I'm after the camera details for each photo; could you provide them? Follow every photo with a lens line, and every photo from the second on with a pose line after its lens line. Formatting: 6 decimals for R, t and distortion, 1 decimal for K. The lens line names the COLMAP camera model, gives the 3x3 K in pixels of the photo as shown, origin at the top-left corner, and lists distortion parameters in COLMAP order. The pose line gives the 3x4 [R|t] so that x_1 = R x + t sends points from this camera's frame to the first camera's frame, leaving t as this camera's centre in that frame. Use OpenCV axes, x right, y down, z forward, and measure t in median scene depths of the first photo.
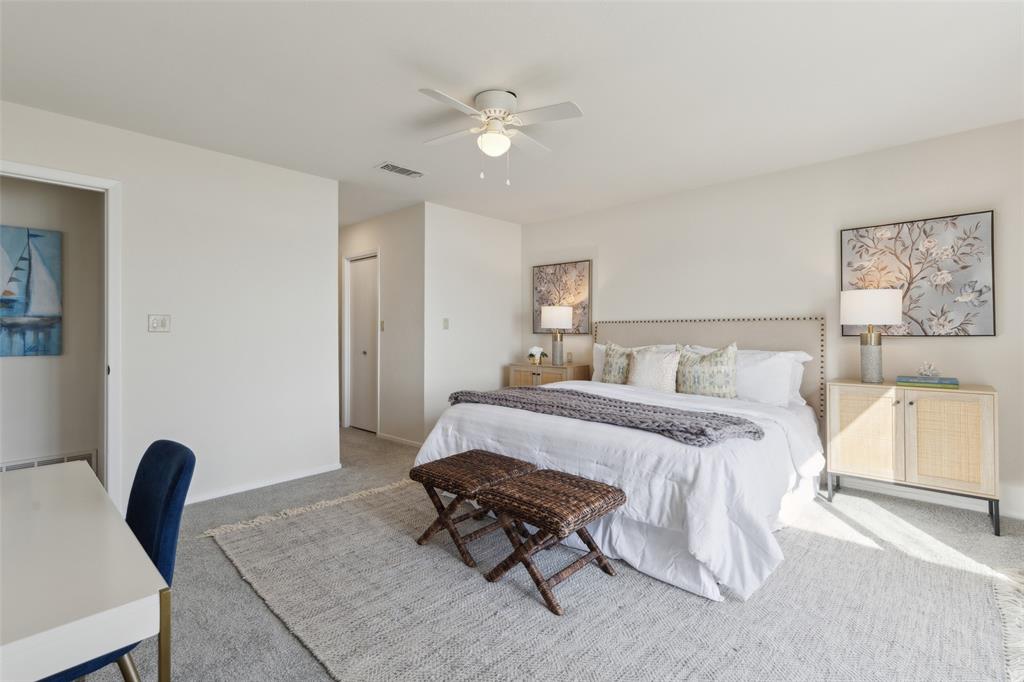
lens RADIAL K [[476.6, 0, 514.7], [0, 476.6, 344.6], [0, 0, 1]] dist [0.000539, 0.020729]
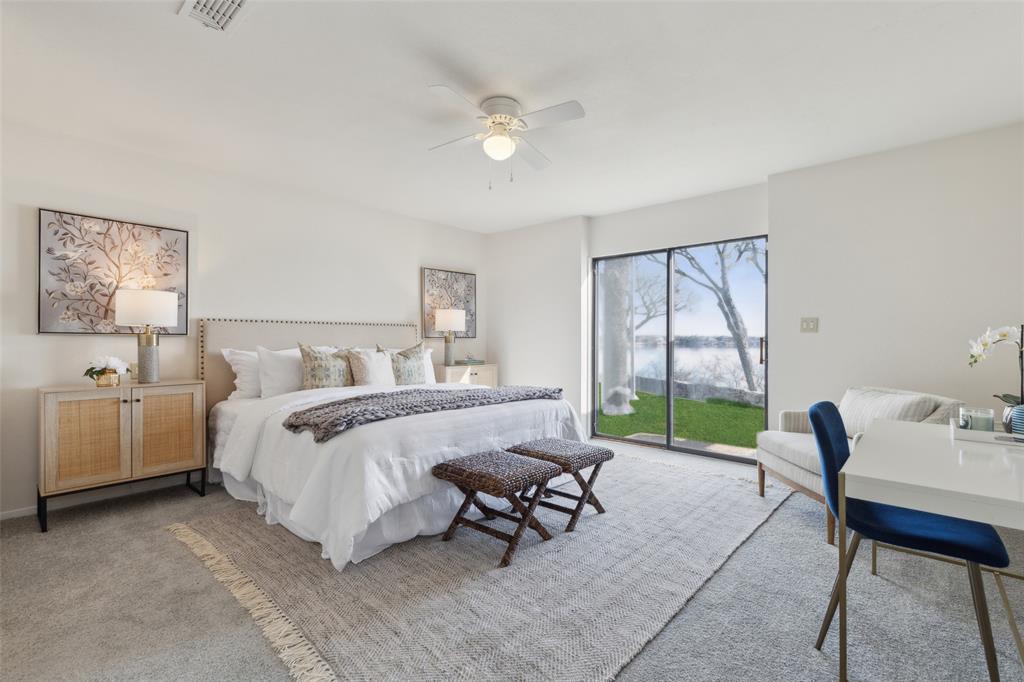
lens RADIAL K [[476.6, 0, 514.7], [0, 476.6, 344.6], [0, 0, 1]] dist [0.000539, 0.020729]
pose [[-0.059546, -0.022261, 0.997977, -0.264941], [0.014074, 0.999633, 0.023137, -0.007567], [-0.998126, 0.015424, -0.059211, 0.245273]]
